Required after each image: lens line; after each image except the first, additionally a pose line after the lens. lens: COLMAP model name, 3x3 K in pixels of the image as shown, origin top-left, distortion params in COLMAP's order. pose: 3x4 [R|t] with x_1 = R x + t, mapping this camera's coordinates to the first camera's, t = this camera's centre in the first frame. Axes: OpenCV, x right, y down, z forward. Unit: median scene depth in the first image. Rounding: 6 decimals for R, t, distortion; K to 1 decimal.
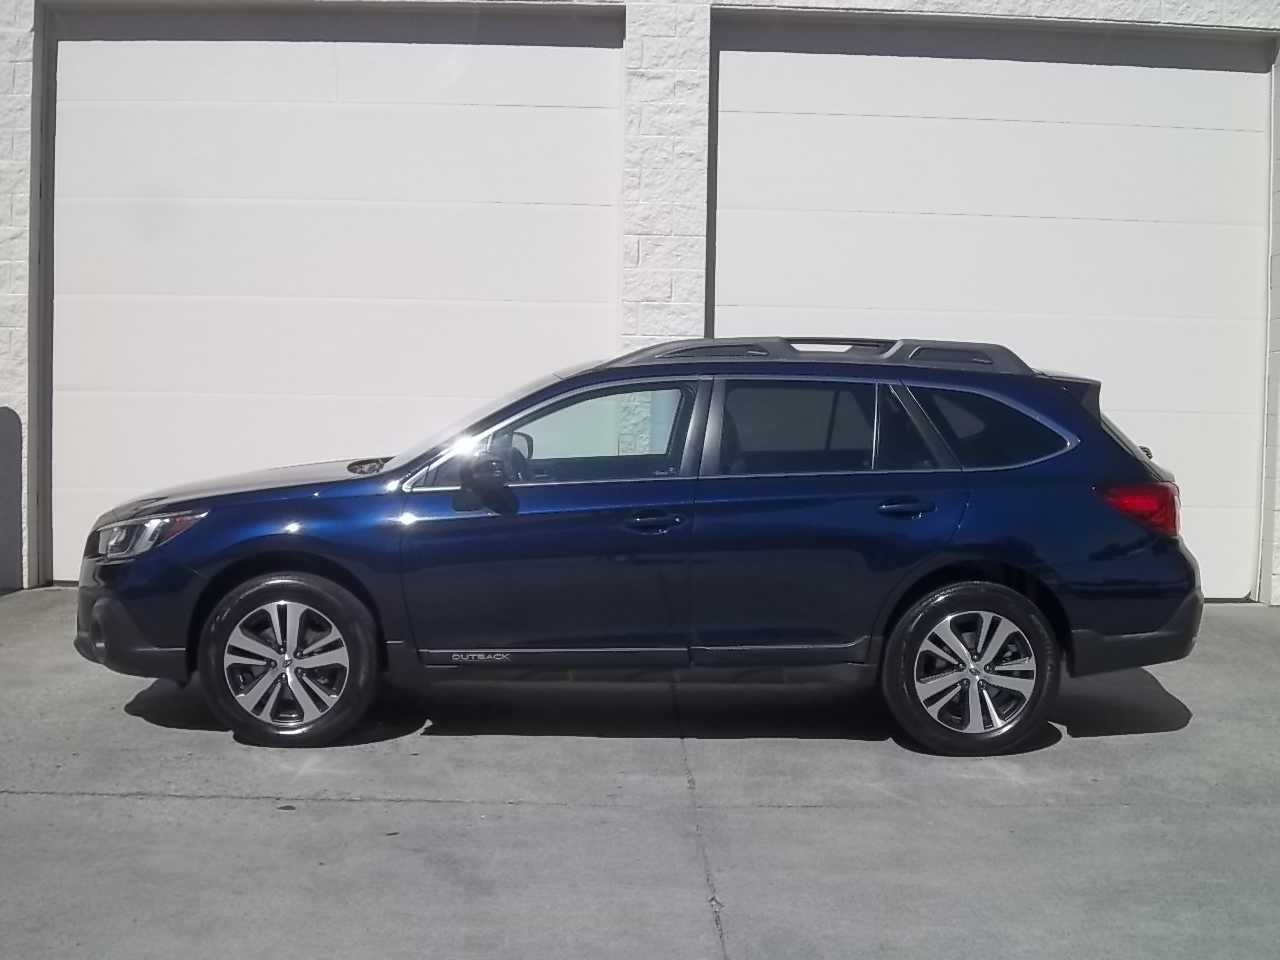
lens RADIAL K [[1752.7, 0, 674.4], [0, 1752.7, 499.3], [0, 0, 1]] dist [-0.132957, 0.000000]
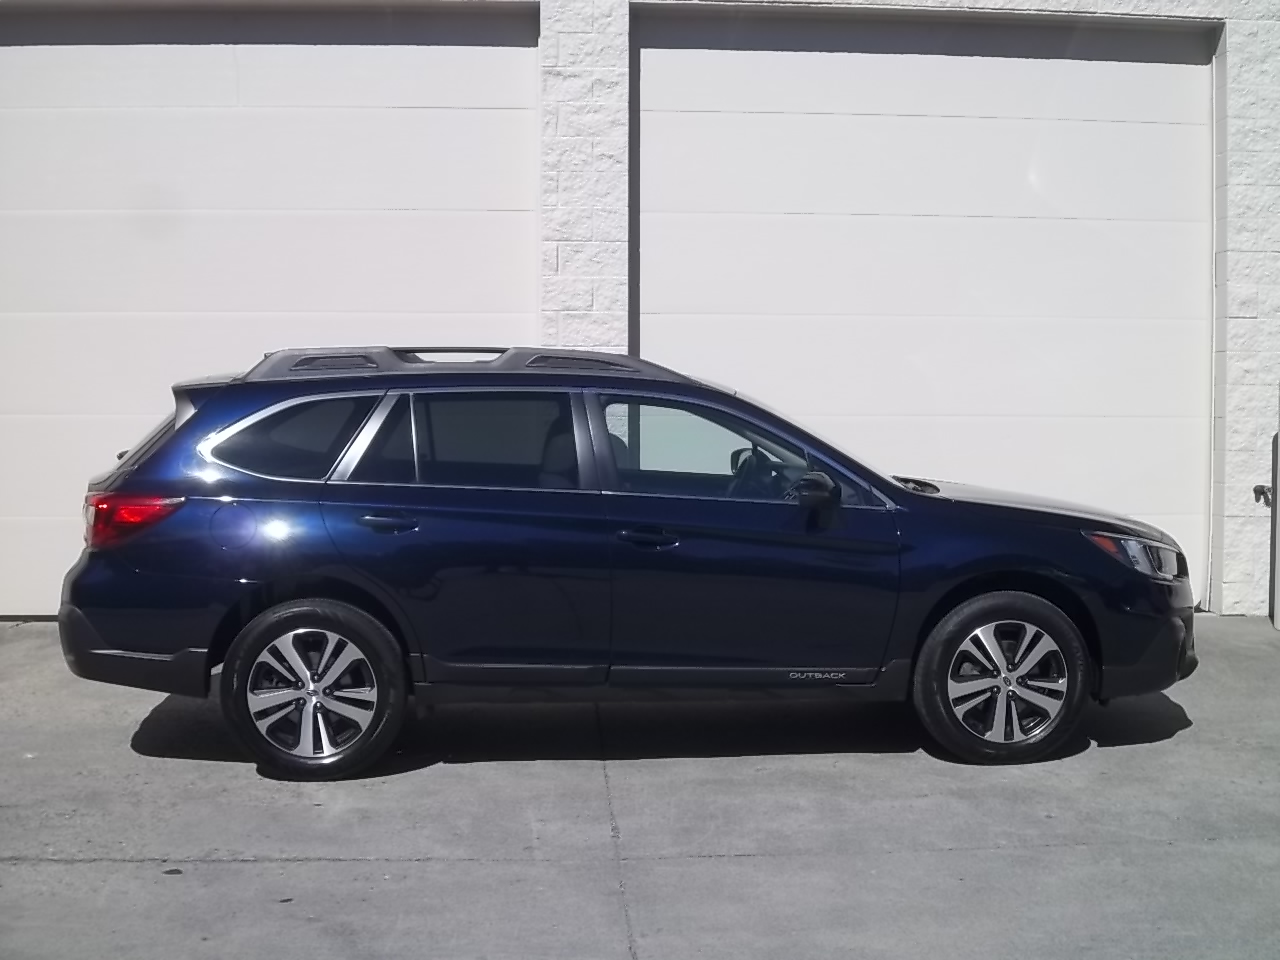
lens RADIAL K [[1752.7, 0, 680.0], [0, 1752.7, 497.2], [0, 0, 1]] dist [-0.132957, 0.000000]
pose [[0.999103, -0.018961, 0.037867, 0.012957], [0.019141, 0.999807, -0.004397, -0.010331], [-0.037776, 0.005118, 0.999273, 0.077408]]
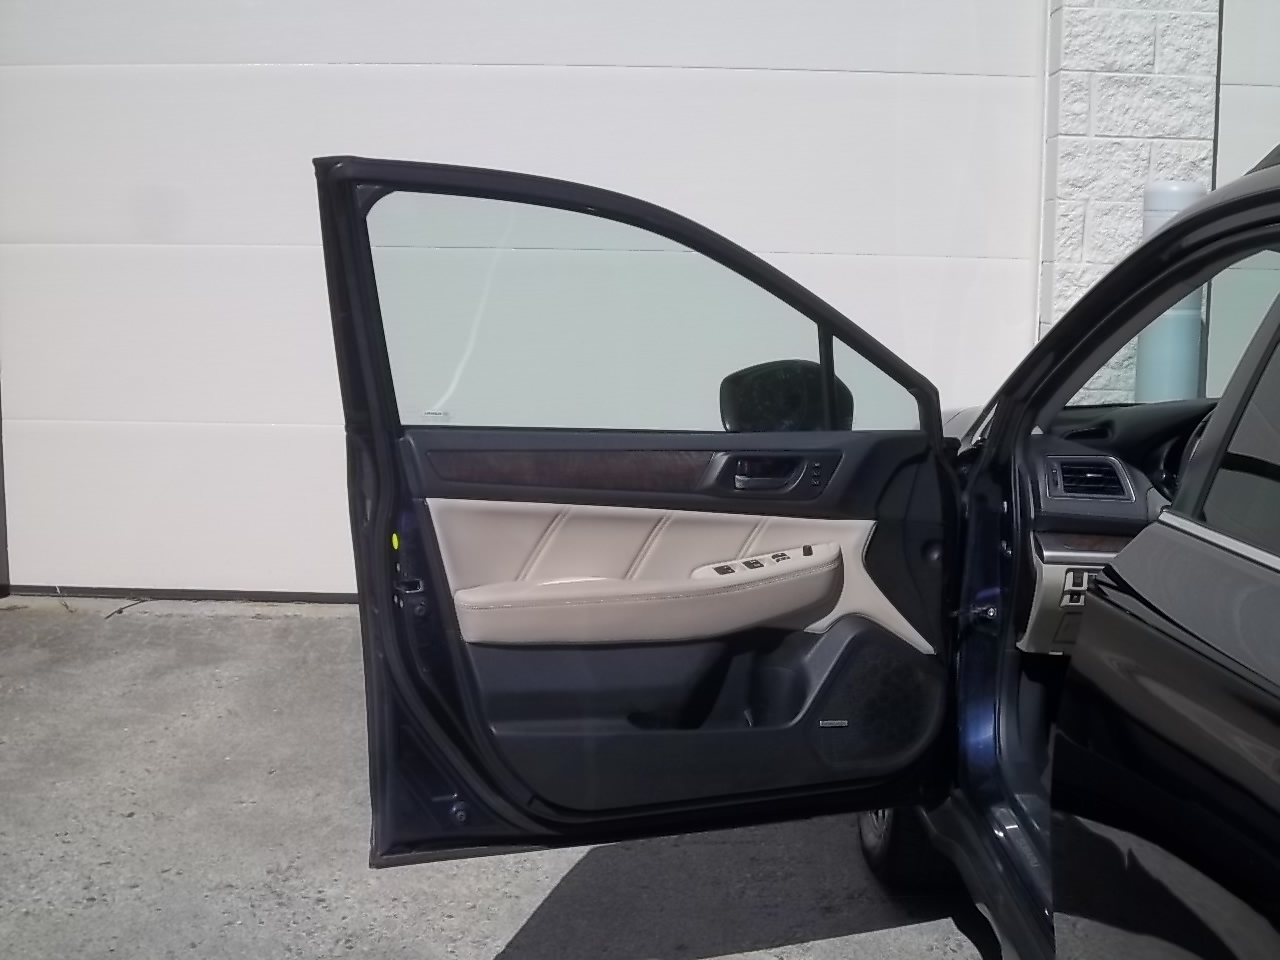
lens RADIAL K [[1752.7, 0, 693.6], [0, 1752.7, 510.7], [0, 0, 1]] dist [-0.132957, 0.000000]
pose [[0.999035, 0.005944, -0.043522, -0.199025], [-0.001865, 0.995649, 0.093165, -0.050973], [0.043886, -0.092994, 0.994699, 0.798543]]
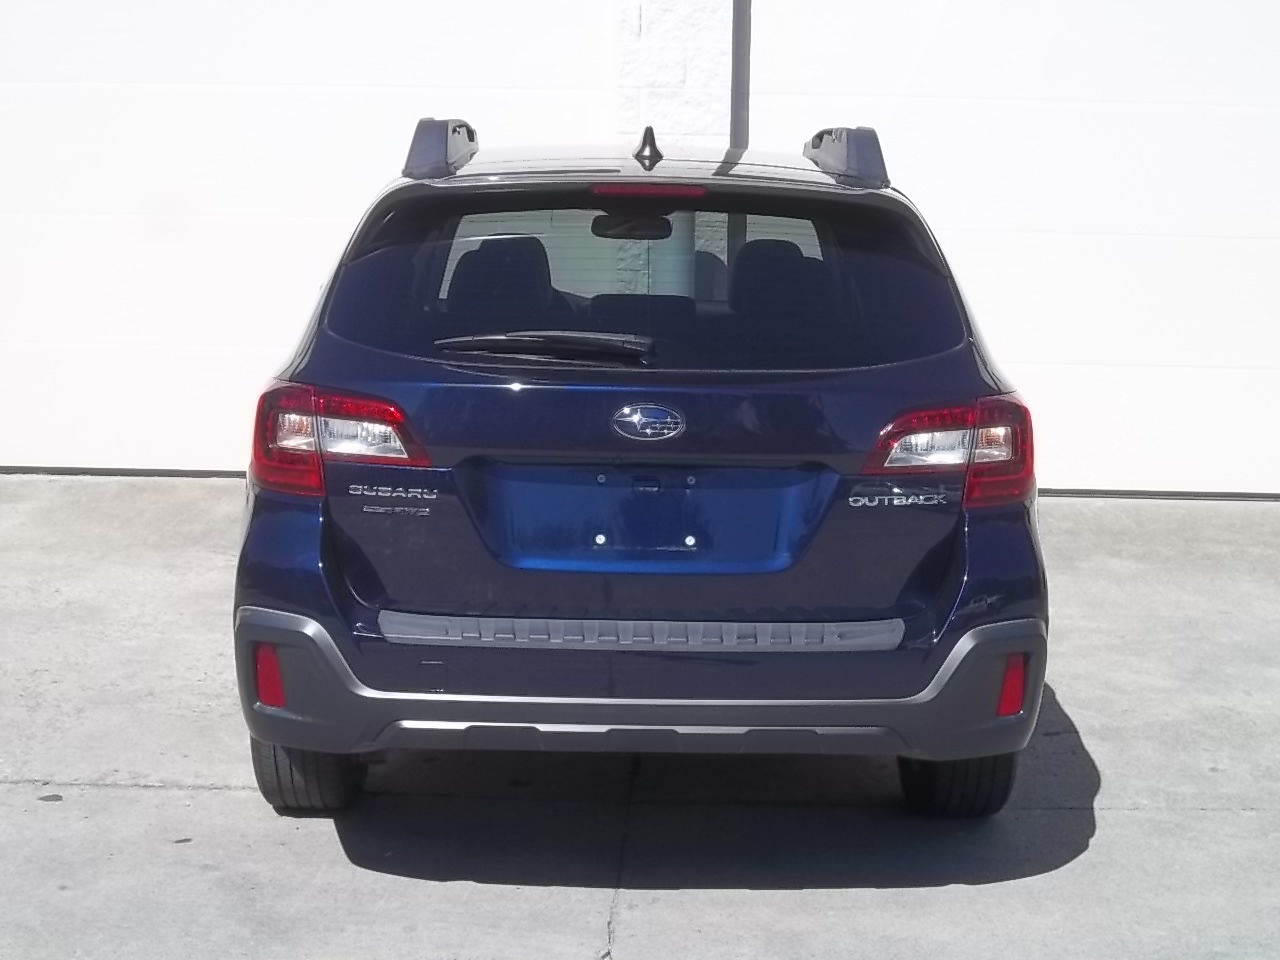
lens RADIAL K [[2184.6, 0, 672.1], [0, 2184.6, 501.5], [0, 0, 1]] dist [-0.105748, 0.000000]
pose [[0.998394, 0.007717, -0.056125, 0.077389], [-0.003765, 0.997527, 0.070177, -0.006635], [0.056528, -0.069853, 0.995954, 0.133208]]
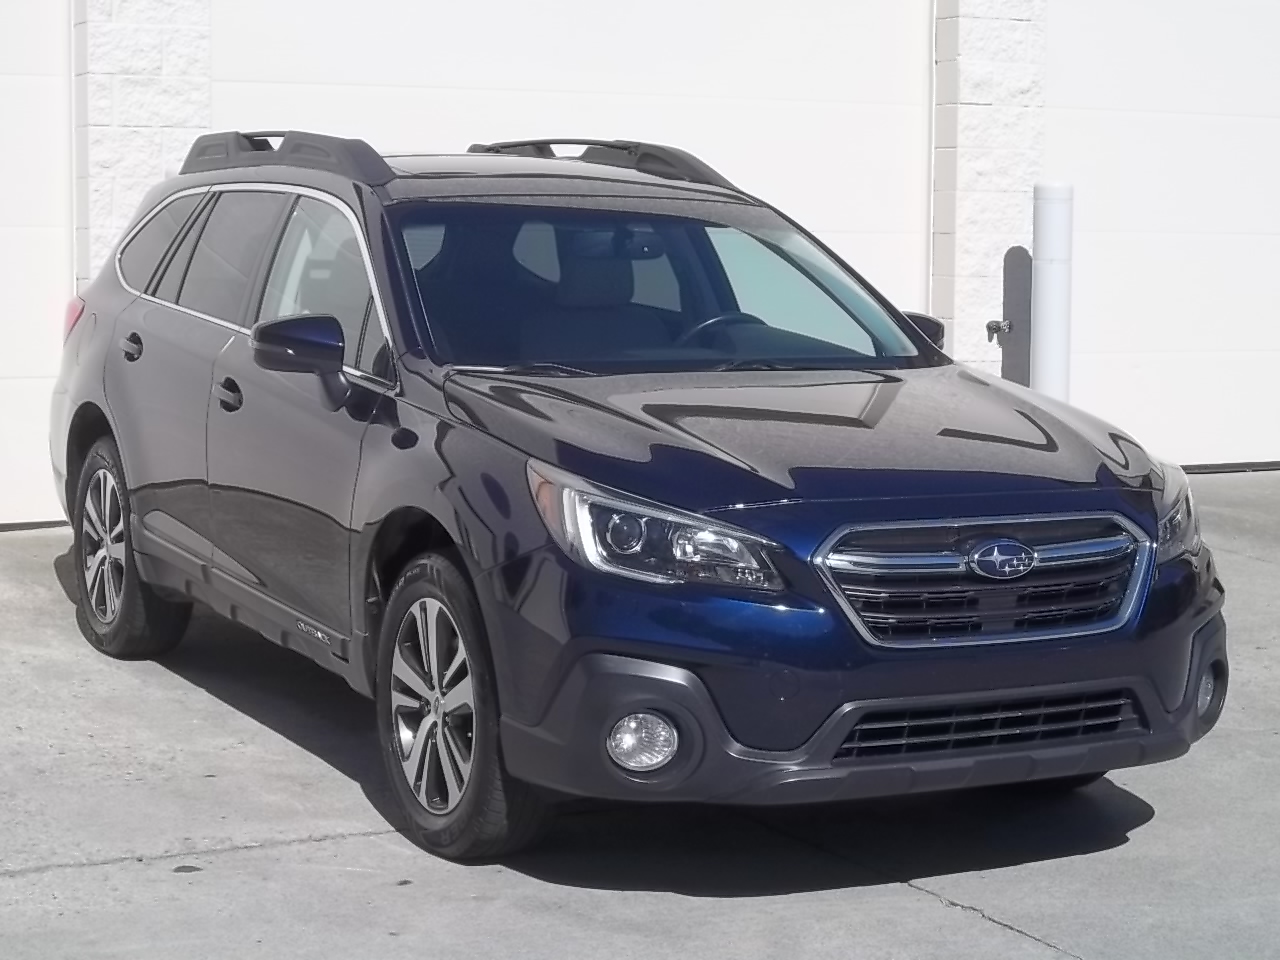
lens RADIAL K [[2657.2, 0, 704.3], [0, 2657.2, 485.8], [0, 0, 1]] dist [-0.079270, 0.000000]
pose [[0.892628, -0.055018, 0.447424, -0.464210], [0.033661, 0.997888, 0.055551, -0.012747], [-0.449535, -0.034526, 0.892595, 0.033267]]
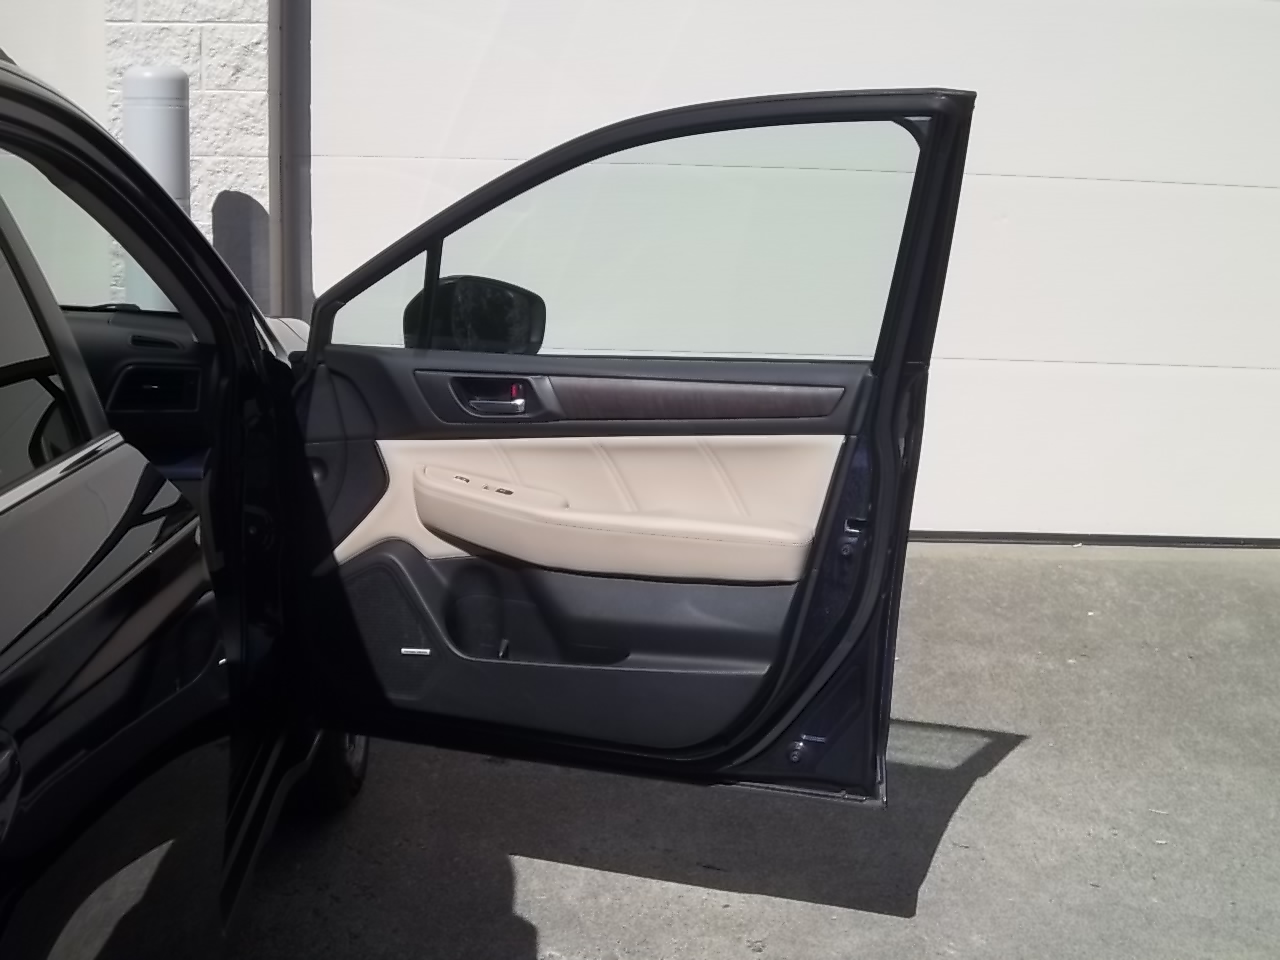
lens RADIAL K [[1752.7, 0, 654.7], [0, 1752.7, 488.1], [0, 0, 1]] dist [-0.132957, 0.000000]
pose [[0.999783, 0.011952, -0.017054, 0.234508], [-0.009530, 0.990711, 0.135647, -0.050153], [0.018517, -0.135455, 0.990610, 0.850173]]
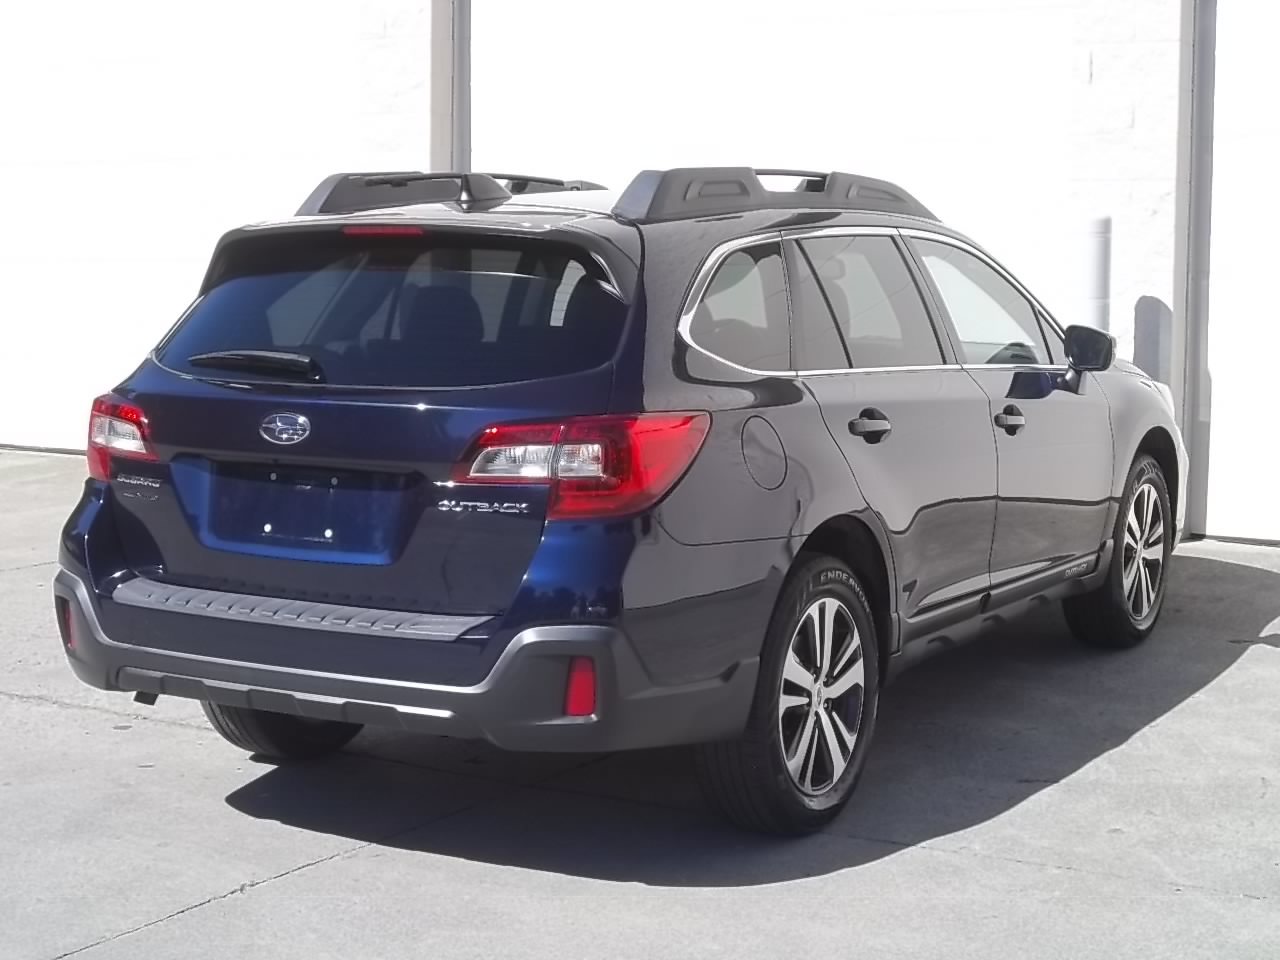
lens RADIAL K [[2184.6, 0, 717.7], [0, 2184.6, 510.5], [0, 0, 1]] dist [-0.105748, 0.000000]
pose [[0.843554, 0.052236, -0.534498, 0.589970], [-0.026414, 0.998089, 0.055855, -0.002069], [0.536394, -0.032999, 0.843322, 0.228935]]
